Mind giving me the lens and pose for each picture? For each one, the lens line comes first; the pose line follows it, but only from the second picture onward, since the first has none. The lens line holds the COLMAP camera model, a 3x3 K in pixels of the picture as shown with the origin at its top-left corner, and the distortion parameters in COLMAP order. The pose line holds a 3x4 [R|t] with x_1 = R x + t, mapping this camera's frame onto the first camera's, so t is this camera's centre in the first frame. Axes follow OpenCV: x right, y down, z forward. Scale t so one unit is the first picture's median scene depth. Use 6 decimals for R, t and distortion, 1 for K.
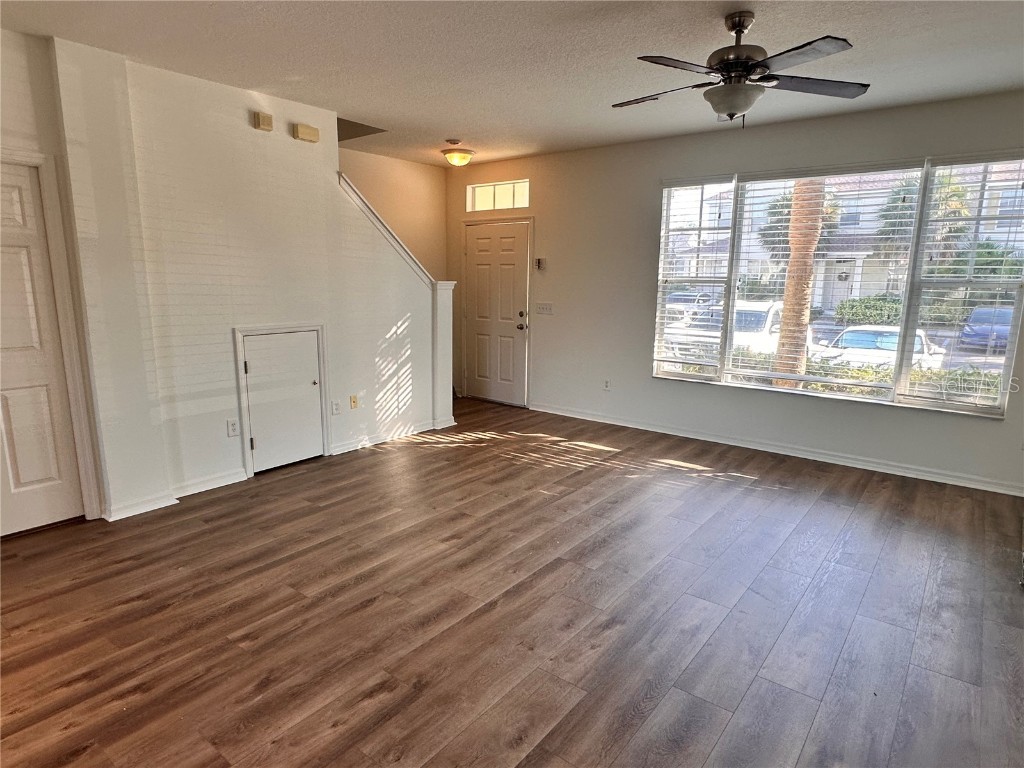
lens RADIAL K [[601.9, 0, 506.6], [0, 601.9, 387.0], [0, 0, 1]] dist [-0.005976, 0.001201]
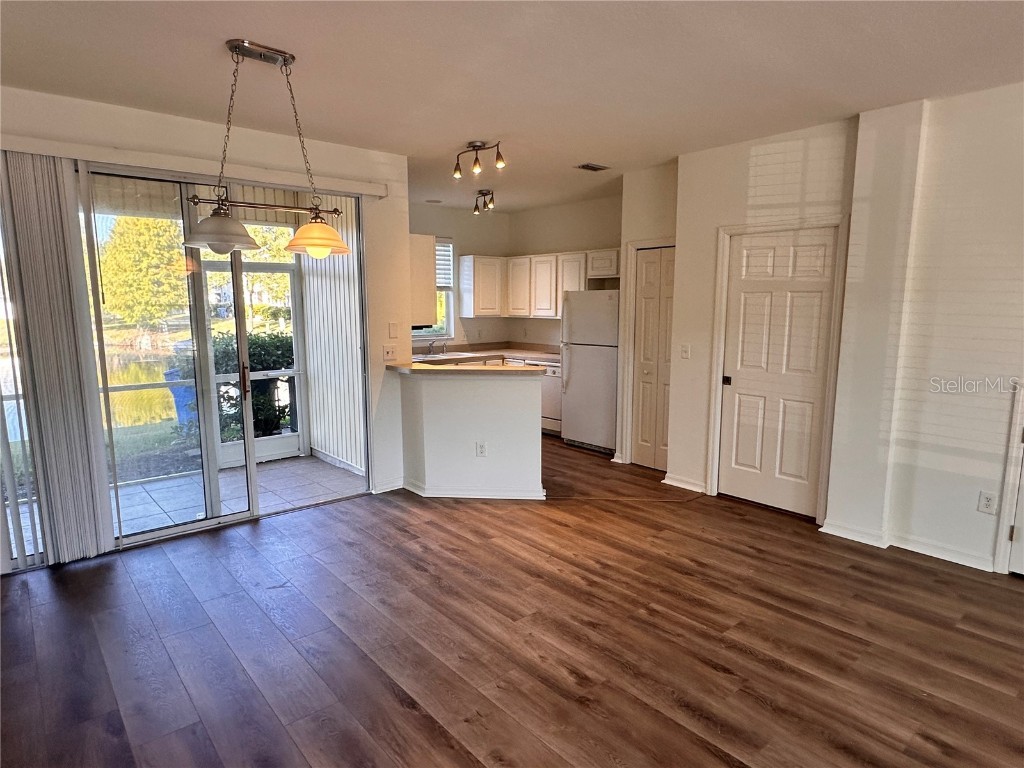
lens RADIAL K [[601.9, 0, 509.9], [0, 601.9, 386.5], [0, 0, 1]] dist [-0.005976, 0.001201]
pose [[-0.197614, 0.128729, -0.971791, 0.598111], [-0.178554, 0.970030, 0.164804, -0.139743], [0.963881, 0.206085, -0.168707, 0.661603]]
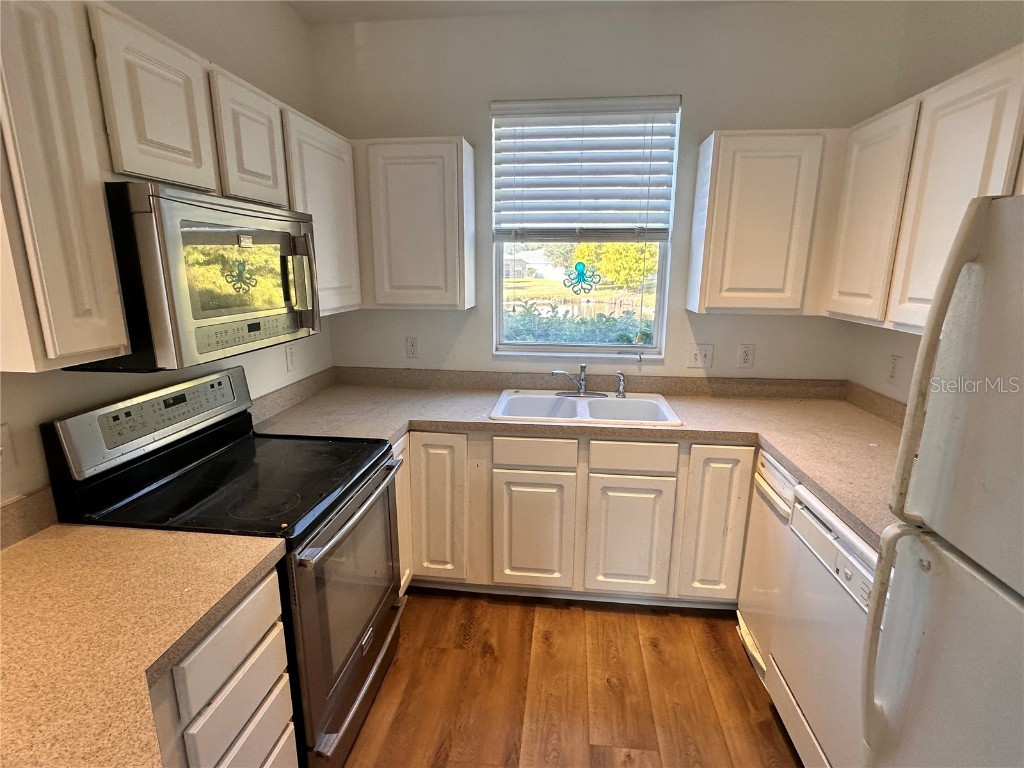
lens RADIAL K [[532.4, 0, 506.5], [0, 532.4, 385.2], [0, 0, 1]] dist [-0.000458, 0.000083]
pose [[-0.851603, 0.097455, -0.515049, -1.083450], [-0.112356, 0.925793, 0.360949, -0.134430], [0.512004, 0.365254, -0.777458, 0.552250]]
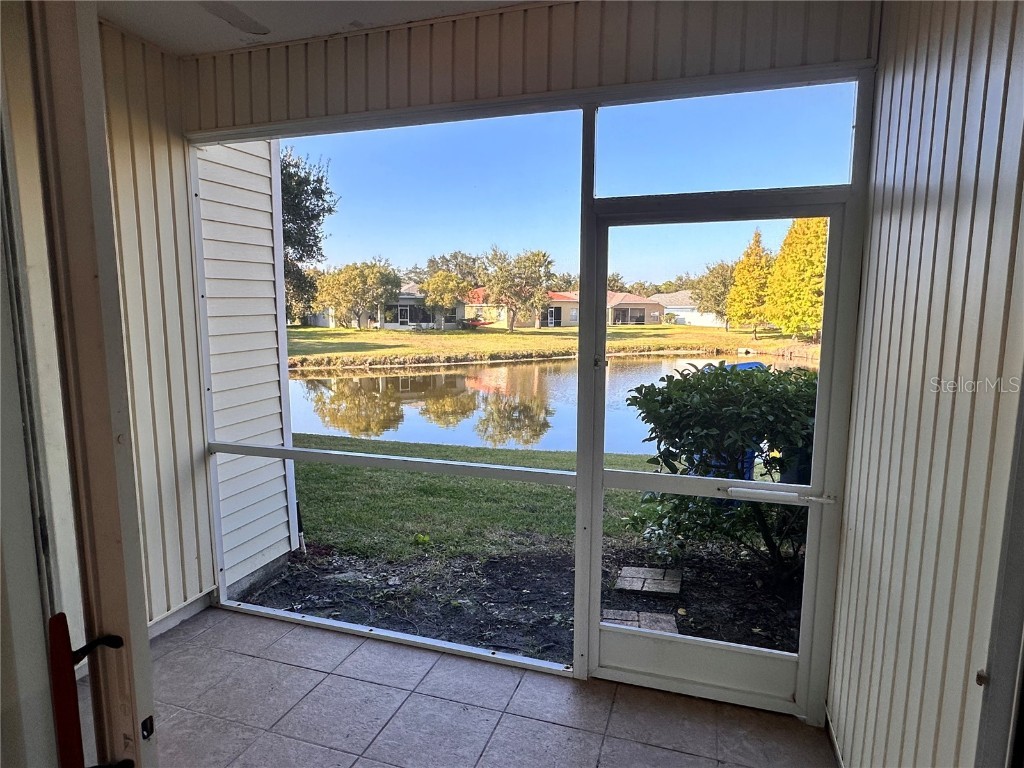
lens RADIAL K [[601.9, 0, 508.1], [0, 601.9, 392.2], [0, 0, 1]] dist [-0.005976, 0.001201]
pose [[-0.937330, 0.029791, -0.347168, -0.660787], [-0.080397, 0.950964, 0.298670, -0.026795], [0.339041, 0.307864, -0.888972, 0.087627]]
